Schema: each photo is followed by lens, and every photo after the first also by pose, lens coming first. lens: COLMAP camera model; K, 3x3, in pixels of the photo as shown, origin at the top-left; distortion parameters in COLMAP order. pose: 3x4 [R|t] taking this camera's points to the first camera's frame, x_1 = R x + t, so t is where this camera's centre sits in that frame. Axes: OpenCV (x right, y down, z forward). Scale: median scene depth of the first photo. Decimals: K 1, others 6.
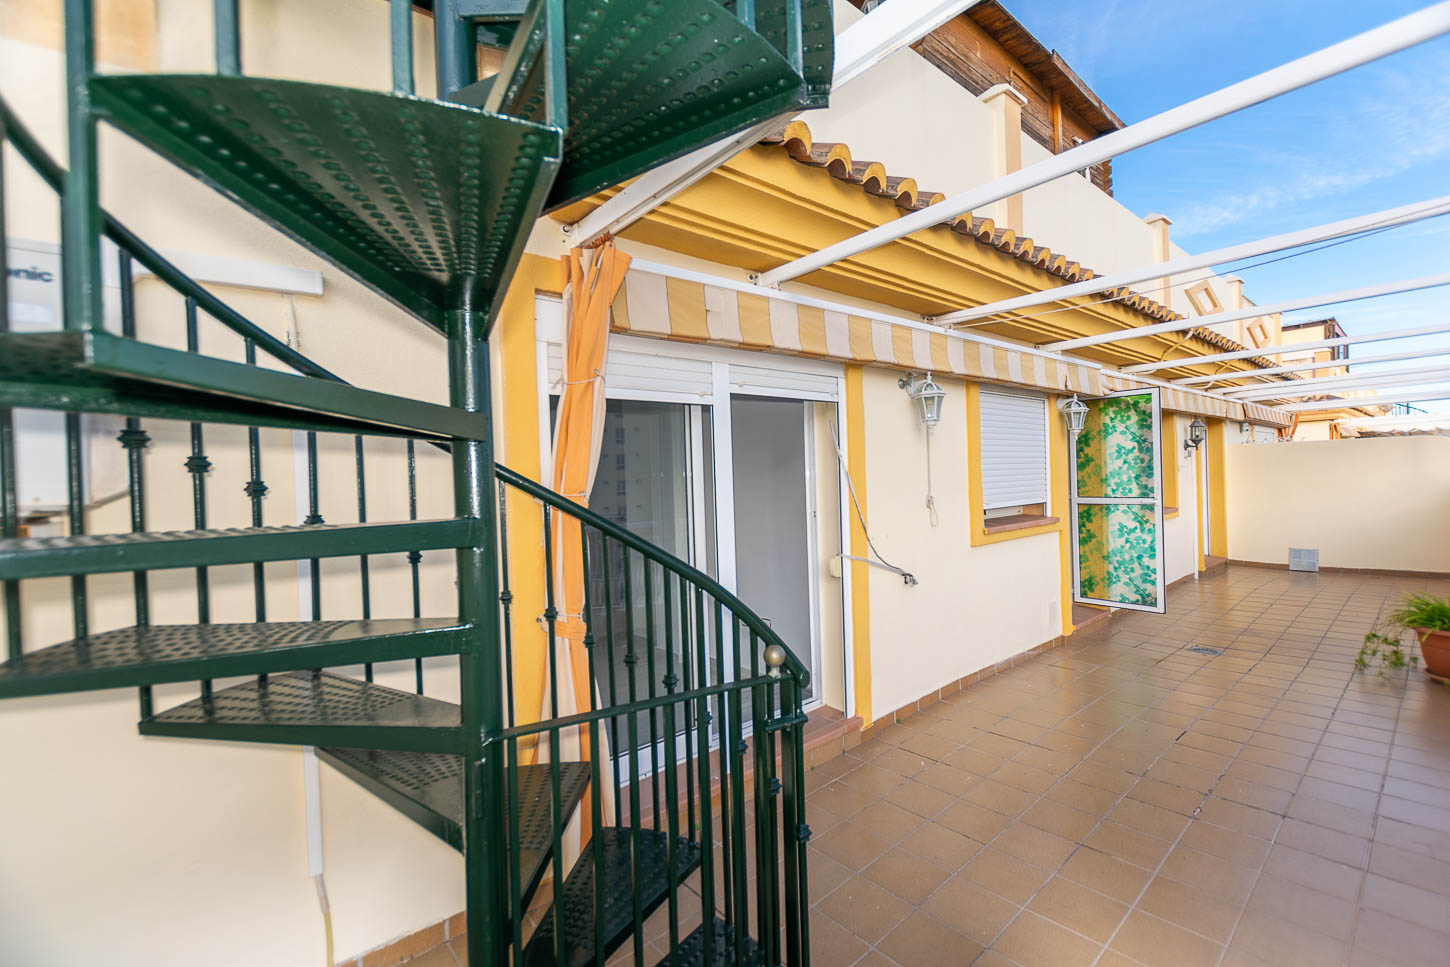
lens RADIAL K [[627.1, 0, 725.4], [0, 627.1, 485.1], [0, 0, 1]] dist [0.009511, -0.004994]
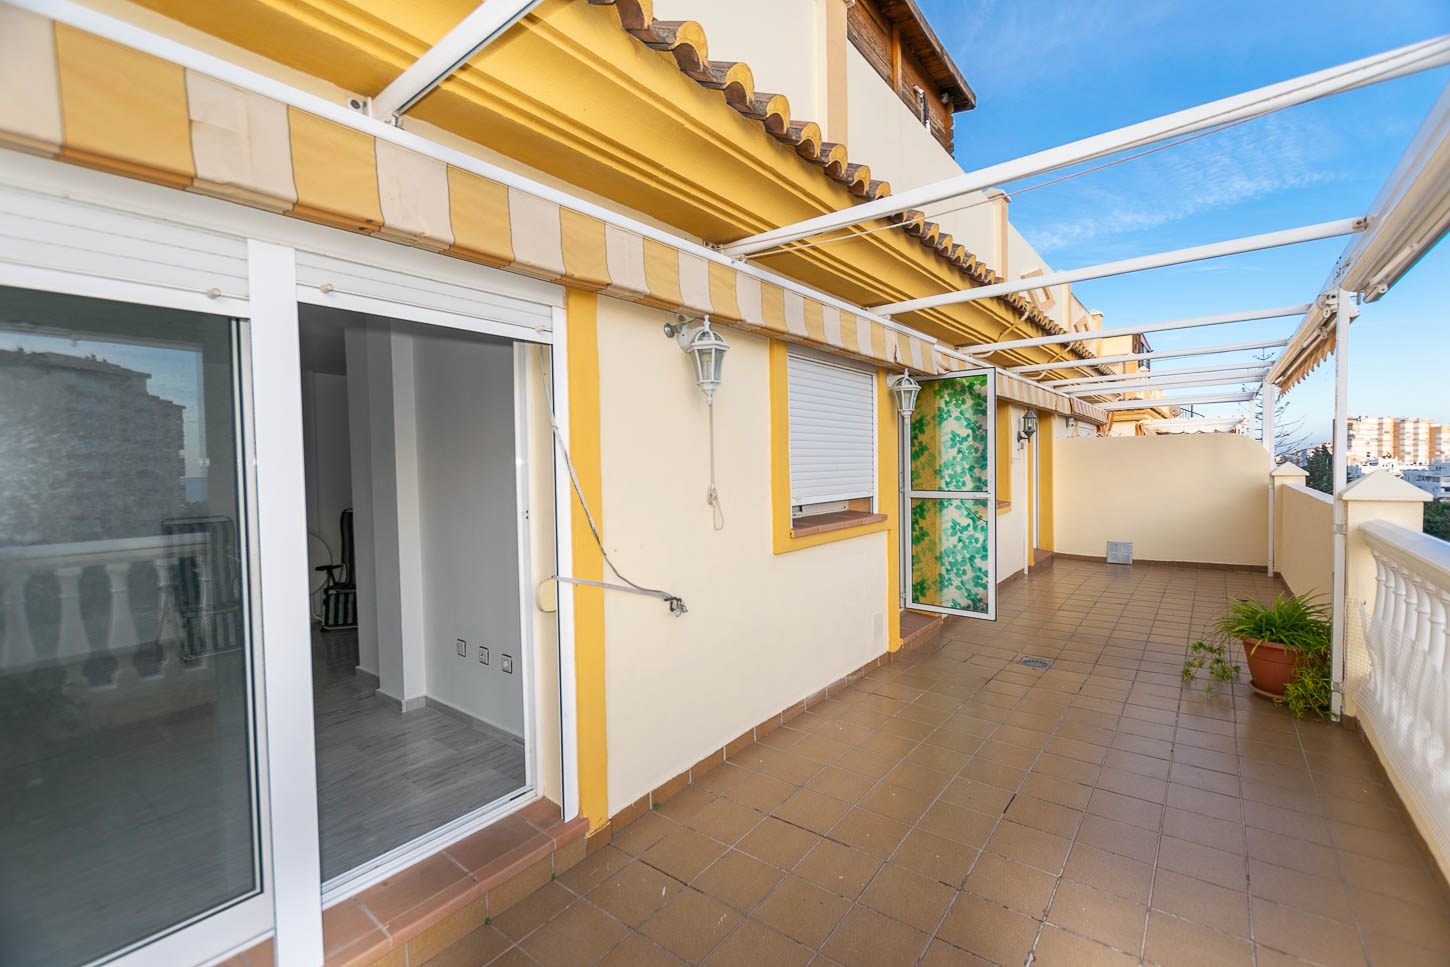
lens RADIAL K [[627.1, 0, 727.6], [0, 627.1, 486.0], [0, 0, 1]] dist [0.009511, -0.004994]
pose [[0.980063, 0.007426, 0.198548, 0.172641], [-0.010923, 0.999804, 0.016525, 0.001713], [-0.198387, -0.018364, 0.979952, 0.241530]]
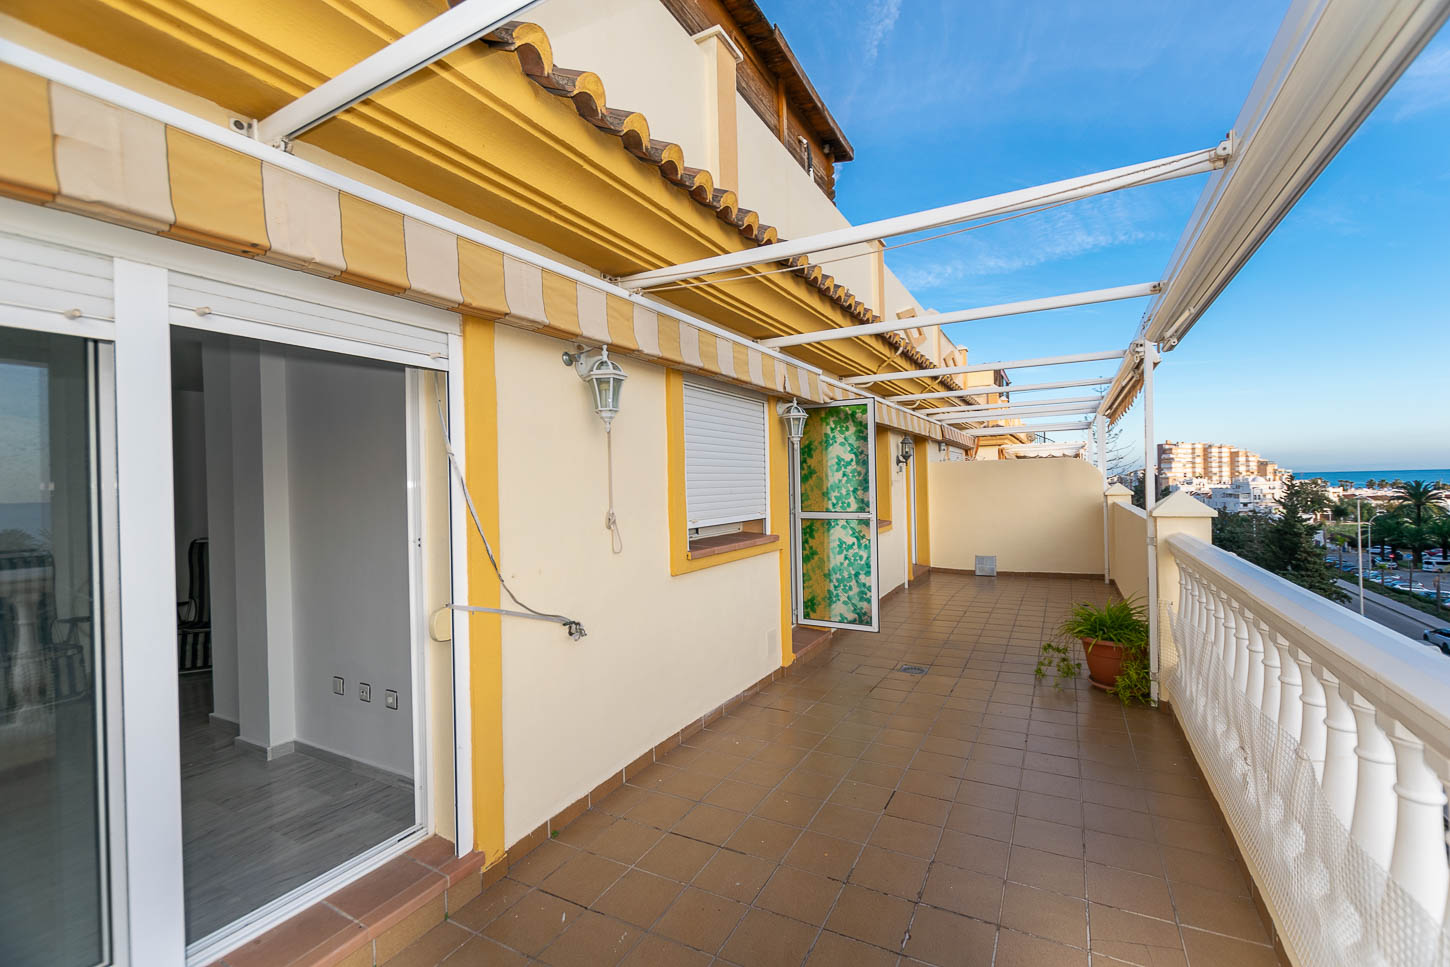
lens RADIAL K [[627.1, 0, 728.9], [0, 627.1, 485.7], [0, 0, 1]] dist [0.009511, -0.004994]
pose [[0.933817, 0.010287, 0.357604, 0.165260], [-0.003707, 0.999811, -0.019079, -0.001518], [-0.357733, 0.016491, 0.933678, 0.217043]]
